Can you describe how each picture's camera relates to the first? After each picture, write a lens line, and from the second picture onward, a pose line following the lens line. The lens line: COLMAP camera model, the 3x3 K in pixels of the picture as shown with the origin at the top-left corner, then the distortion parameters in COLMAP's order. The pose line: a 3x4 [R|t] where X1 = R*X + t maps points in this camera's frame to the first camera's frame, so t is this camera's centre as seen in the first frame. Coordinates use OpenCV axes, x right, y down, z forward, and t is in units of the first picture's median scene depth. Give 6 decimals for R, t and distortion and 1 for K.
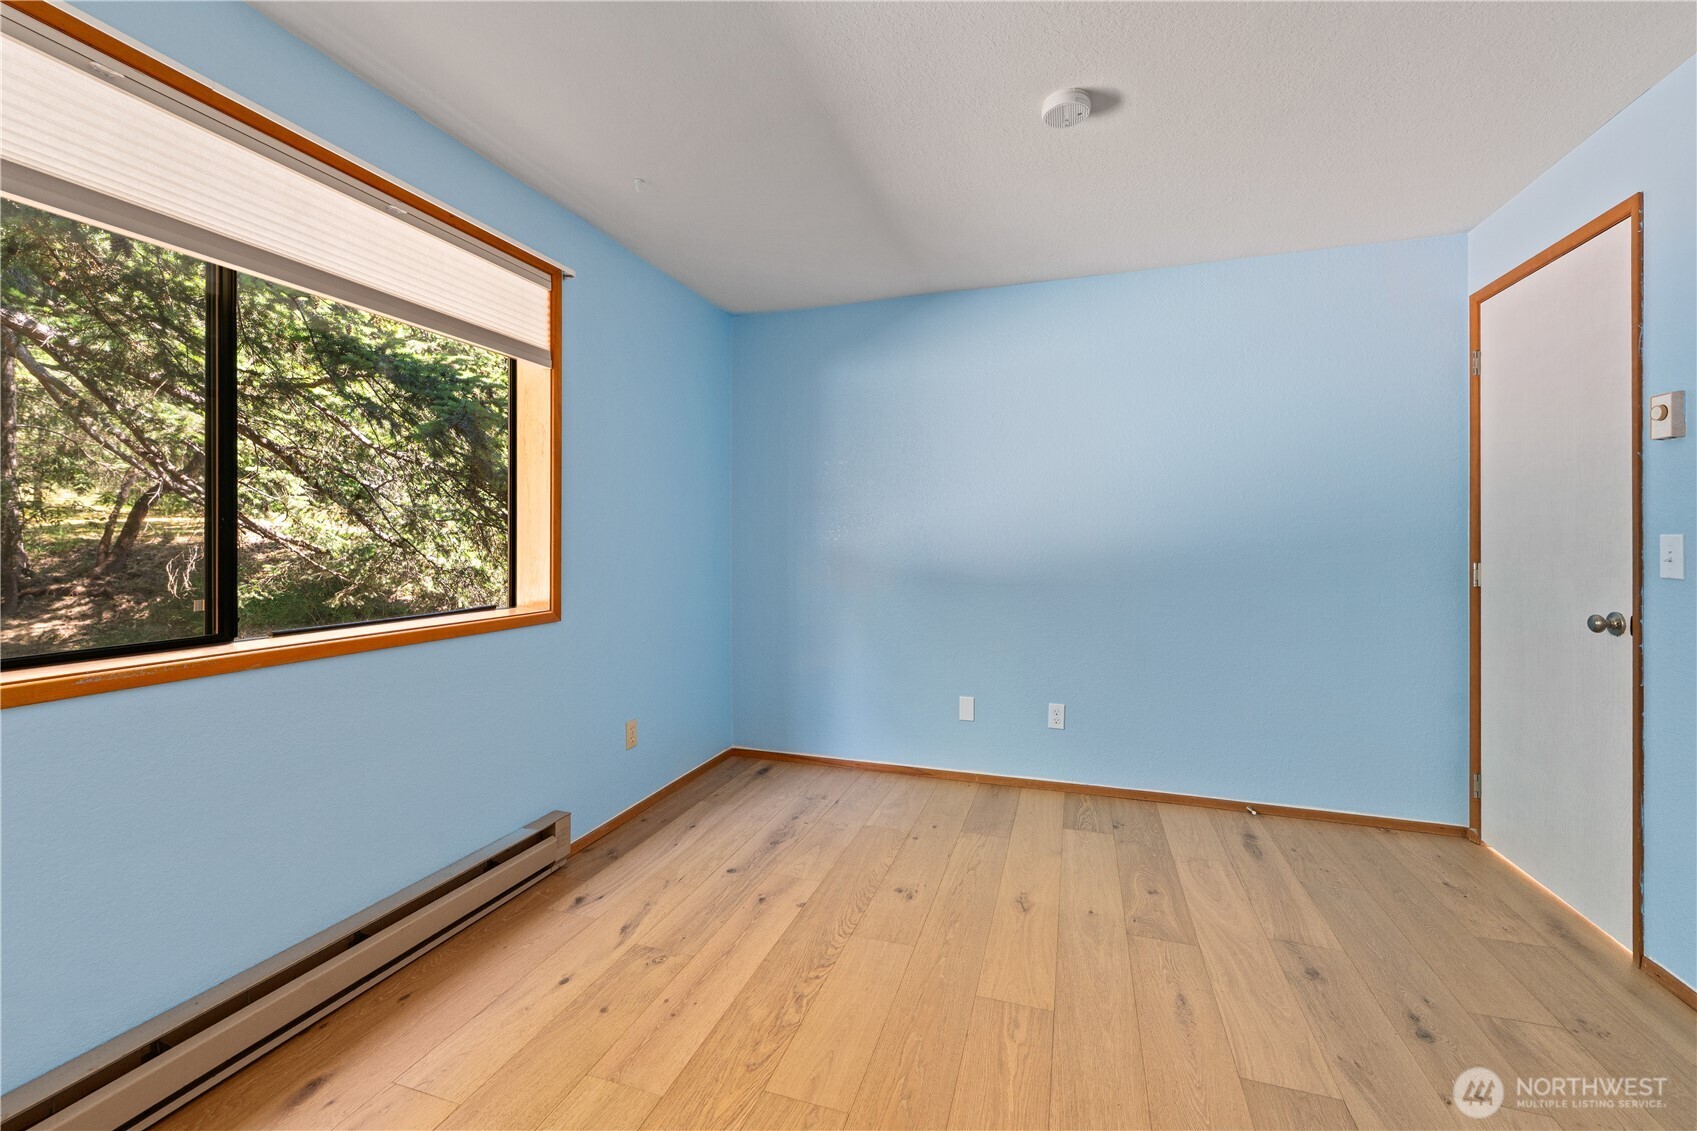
lens RADIAL K [[696.4, 0, 833.0], [0, 696.4, 544.3], [0, 0, 1]] dist [0.006165, -0.002899]
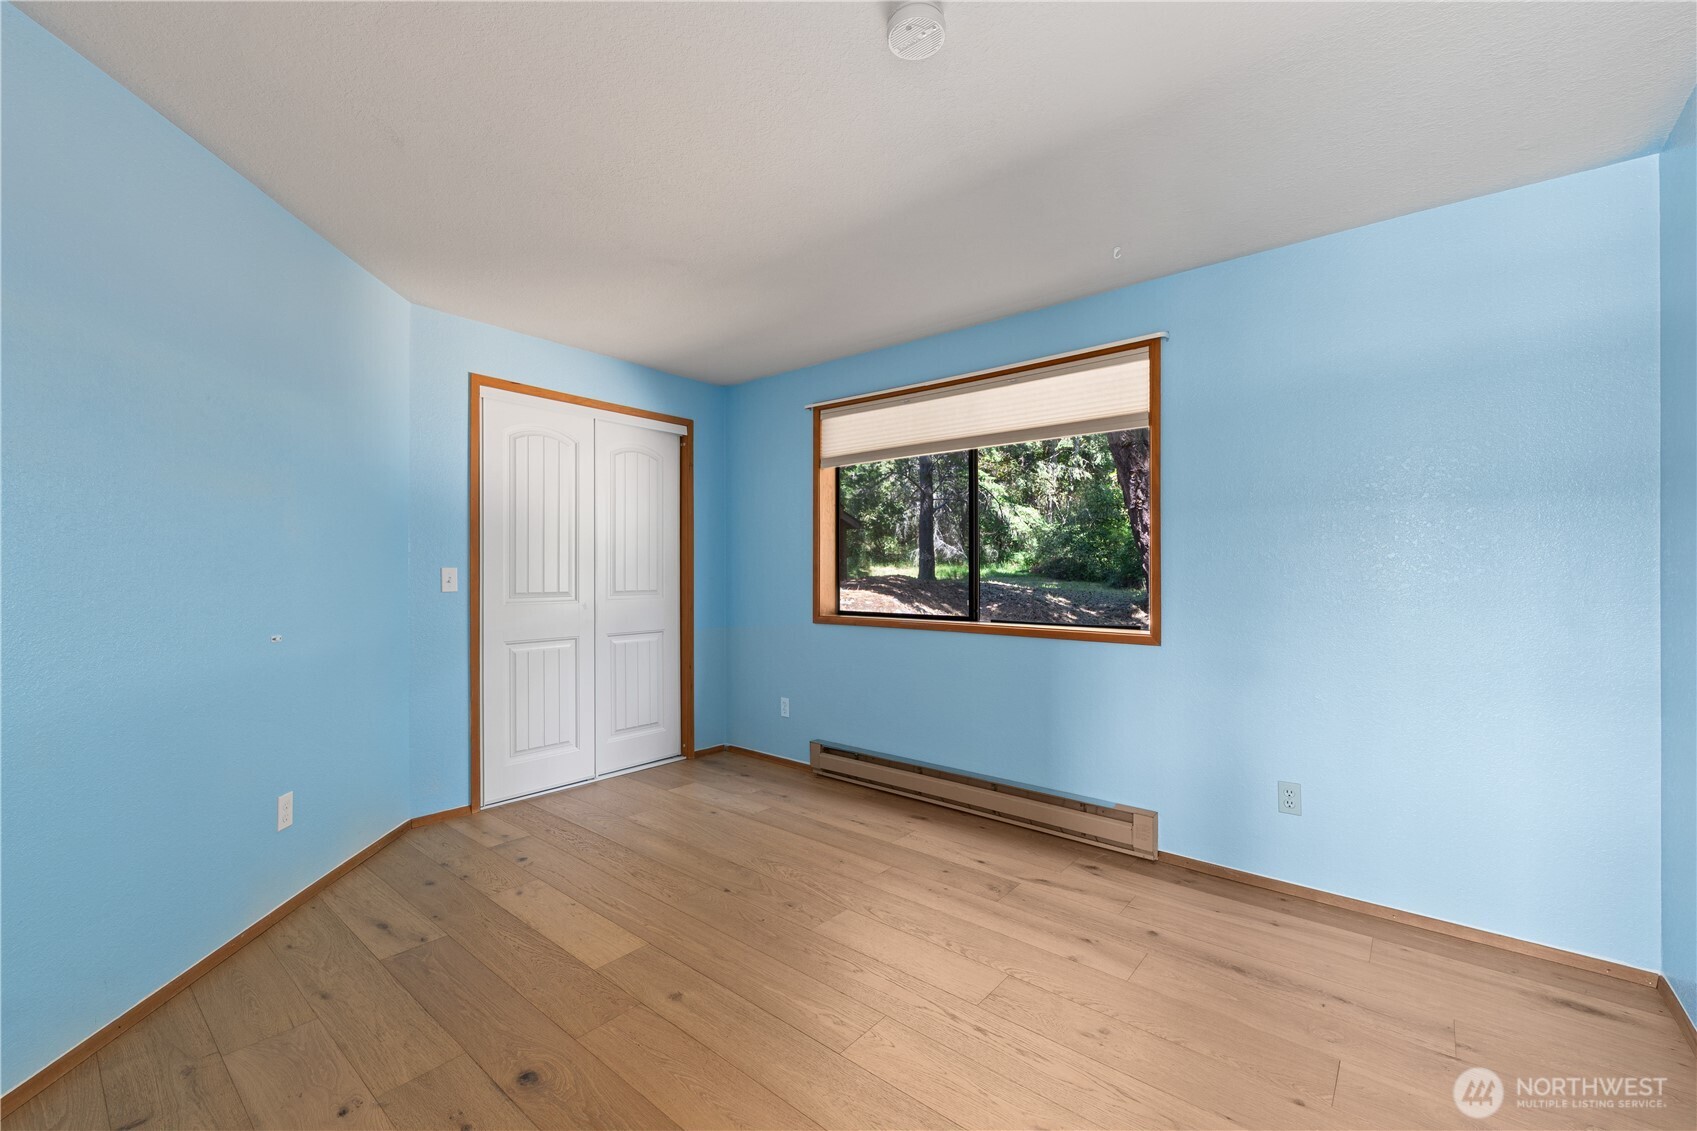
lens RADIAL K [[696.4, 0, 848.4], [0, 696.4, 567.0], [0, 0, 1]] dist [0.006165, -0.002899]
pose [[-0.355400, -0.007583, -0.934683, 1.017324], [-0.007193, 0.999960, -0.005378, -0.009579], [0.934687, 0.004812, -0.355440, 1.118043]]
